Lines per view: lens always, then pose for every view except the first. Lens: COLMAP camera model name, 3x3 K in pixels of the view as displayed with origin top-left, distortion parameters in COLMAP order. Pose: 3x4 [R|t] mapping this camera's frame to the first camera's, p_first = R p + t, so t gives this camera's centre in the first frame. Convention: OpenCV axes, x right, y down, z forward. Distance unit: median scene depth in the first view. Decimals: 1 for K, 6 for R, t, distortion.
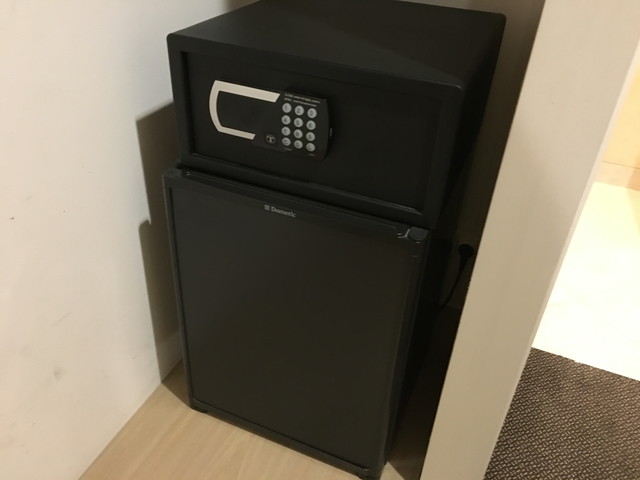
lens RADIAL K [[553.1, 0, 322.4], [0, 553.1, 239.5], [0, 0, 1]] dist [-0.007024, -0.023778]
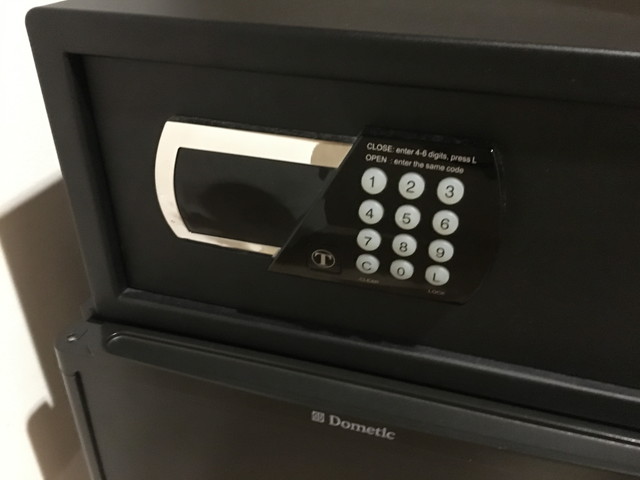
lens RADIAL K [[553.1, 0, 317.2], [0, 553.1, 240.4], [0, 0, 1]] dist [-0.007024, -0.023778]
pose [[0.990994, -0.095567, 0.093797, -0.134083], [0.100511, 0.993705, -0.049474, -0.177245], [-0.088478, 0.058456, 0.994361, 0.616599]]
